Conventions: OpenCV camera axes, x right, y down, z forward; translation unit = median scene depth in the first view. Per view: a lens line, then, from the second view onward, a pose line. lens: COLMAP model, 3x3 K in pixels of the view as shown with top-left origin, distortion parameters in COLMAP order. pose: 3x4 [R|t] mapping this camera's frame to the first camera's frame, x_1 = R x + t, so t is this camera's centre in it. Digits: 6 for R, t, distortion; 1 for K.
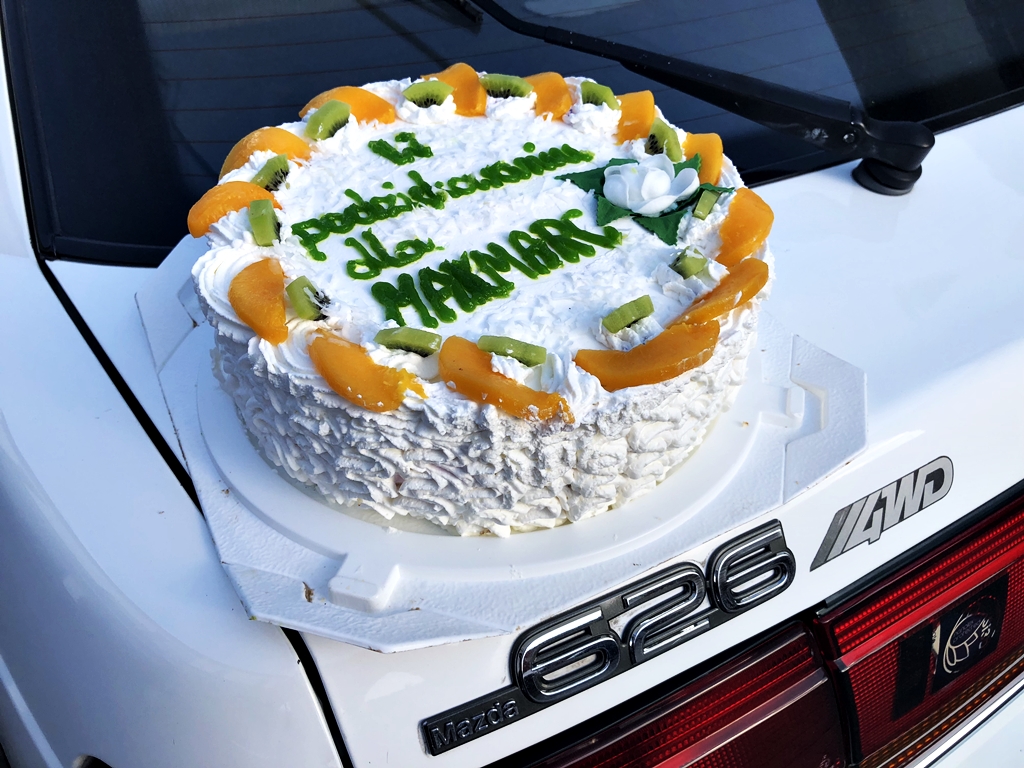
lens RADIAL K [[855.3, 0, 512.0], [0, 855.3, 384.0], [0, 0, 1]] dist [0.009270, 0.041830]
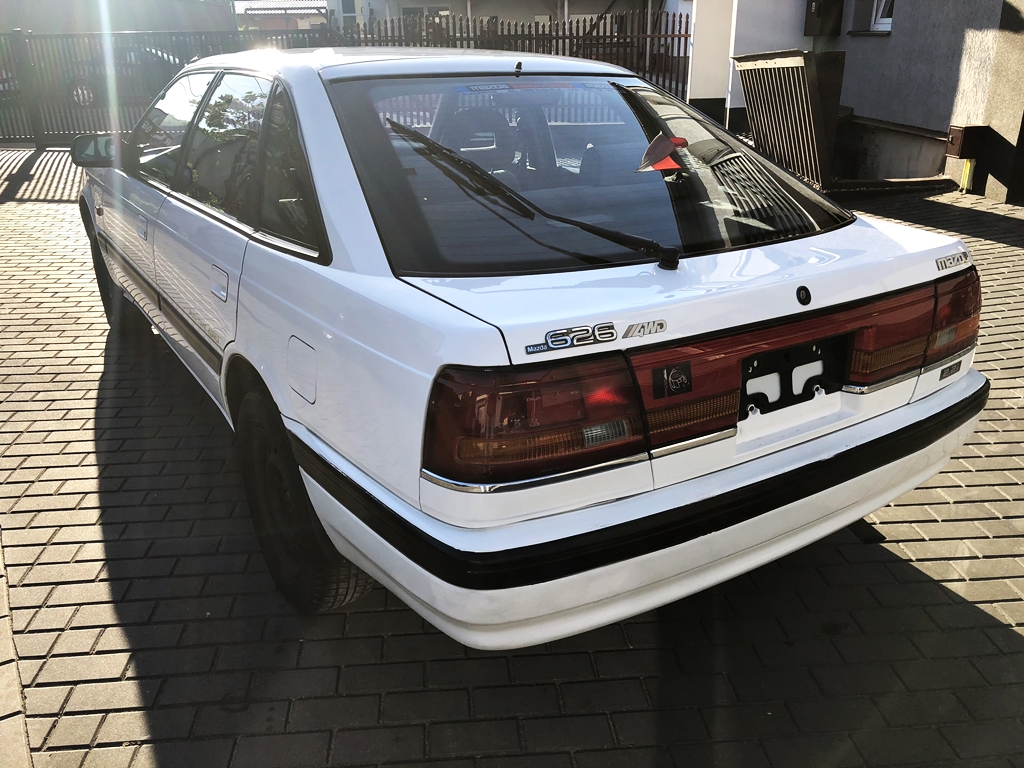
lens RADIAL K [[855.3, 0, 512.0], [0, 855.3, 384.0], [0, 0, 1]] dist [0.009270, 0.041830]
pose [[0.999840, 0.017849, -0.001472, -0.128496], [-0.017606, 0.964492, -0.263525, 1.363693], [-0.003284, 0.263508, 0.964652, -2.510049]]
